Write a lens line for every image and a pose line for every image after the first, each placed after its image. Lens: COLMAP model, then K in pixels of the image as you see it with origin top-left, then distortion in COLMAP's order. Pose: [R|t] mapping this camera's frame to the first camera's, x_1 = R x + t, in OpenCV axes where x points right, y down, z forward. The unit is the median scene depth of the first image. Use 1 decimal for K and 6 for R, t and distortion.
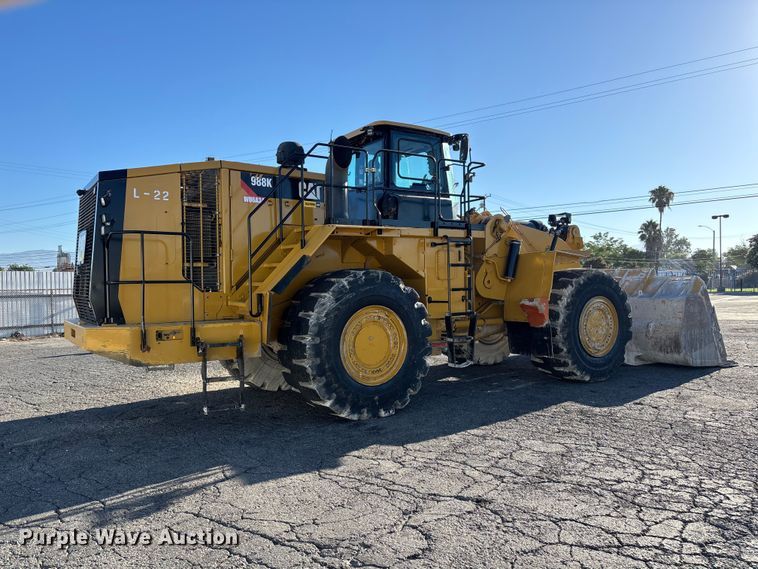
lens RADIAL K [[685.5, 0, 379.0], [0, 685.5, 284.5], [0, 0, 1]] dist [0.005555, 0.002693]
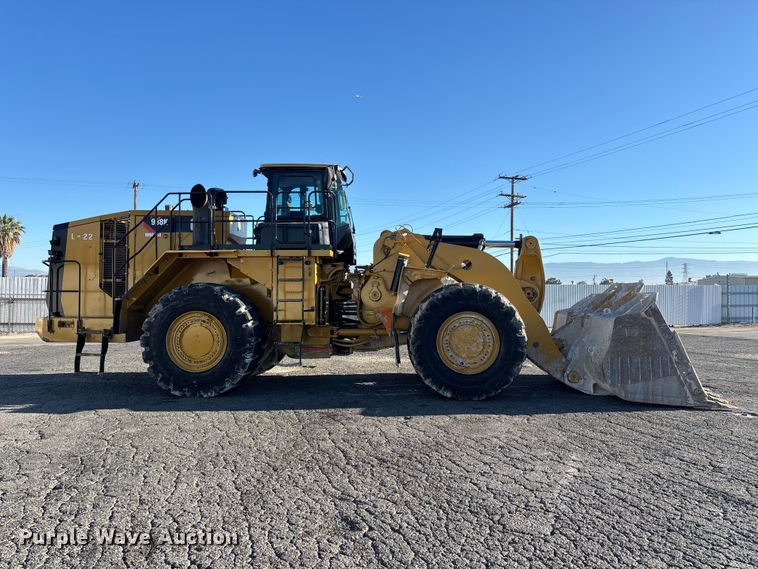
lens RADIAL K [[564.9, 0, 379.0], [0, 564.9, 284.5], [0, 0, 1]] dist [0.002229, 0.001773]
pose [[0.758277, 0.009199, -0.651868, 0.986464], [-0.013924, 0.999901, -0.002086, -0.023517], [0.651784, 0.010658, 0.758330, 0.415885]]
